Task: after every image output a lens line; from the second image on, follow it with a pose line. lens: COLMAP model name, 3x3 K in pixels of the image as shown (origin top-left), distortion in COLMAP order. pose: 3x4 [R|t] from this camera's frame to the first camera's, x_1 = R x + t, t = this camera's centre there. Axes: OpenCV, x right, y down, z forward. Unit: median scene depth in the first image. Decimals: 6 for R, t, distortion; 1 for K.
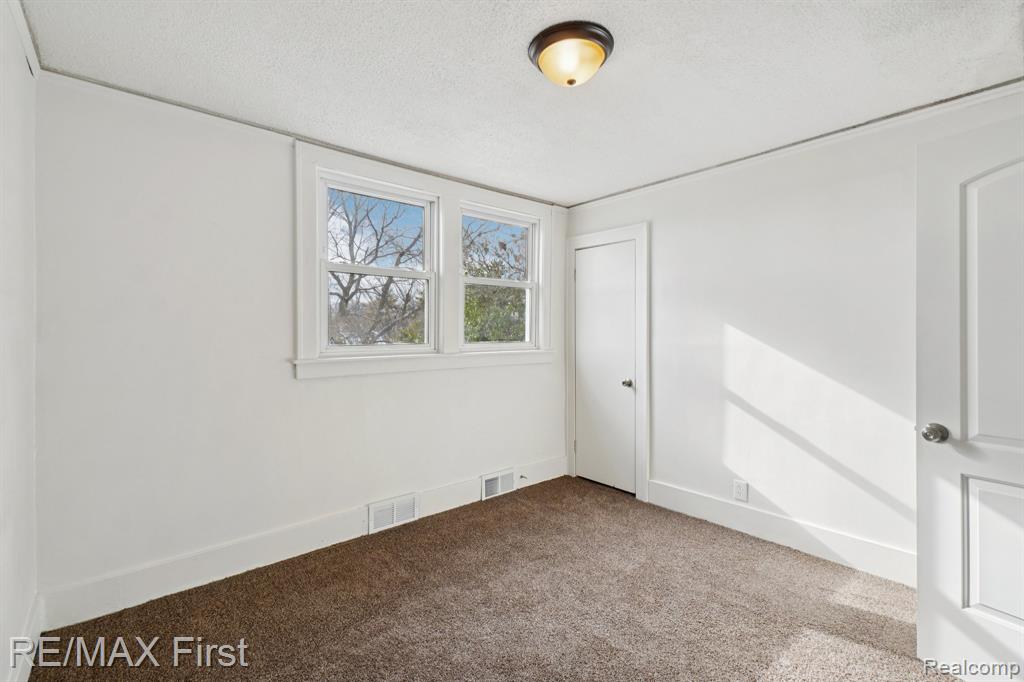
lens RADIAL K [[452.4, 0, 515.5], [0, 452.4, 333.7], [0, 0, 1]] dist [0.024010, -0.004832]
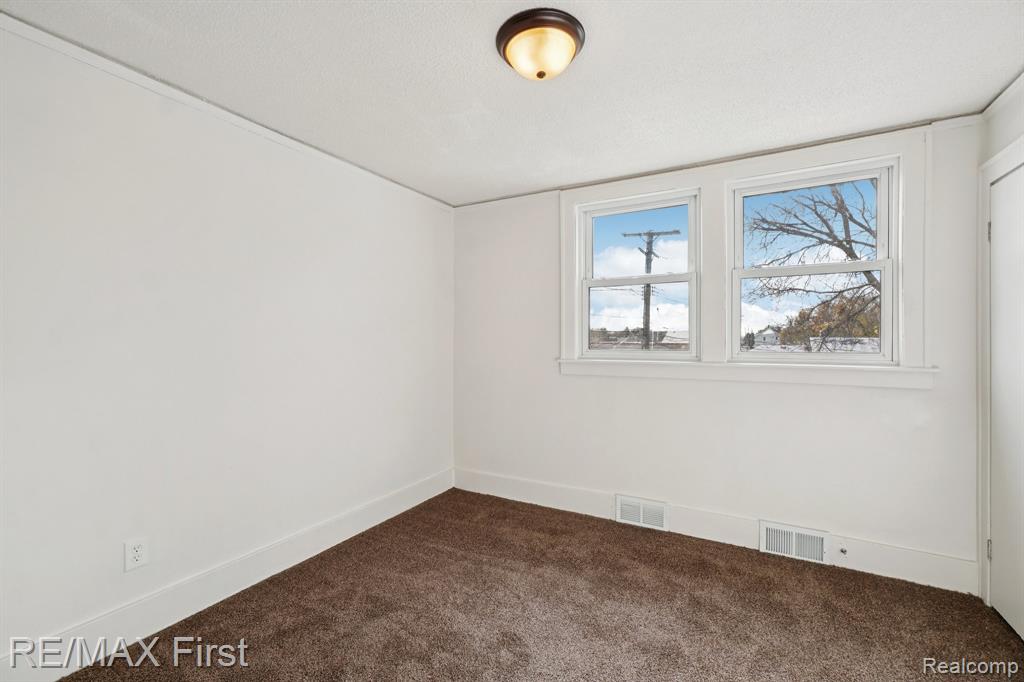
lens RADIAL K [[452.4, 0, 519.9], [0, 452.4, 339.8], [0, 0, 1]] dist [0.024010, -0.004832]
pose [[0.348559, 0.004859, -0.937274, 0.620176], [-0.003281, 0.999987, 0.003964, -0.002891], [0.937281, 0.001694, 0.348570, 0.390686]]
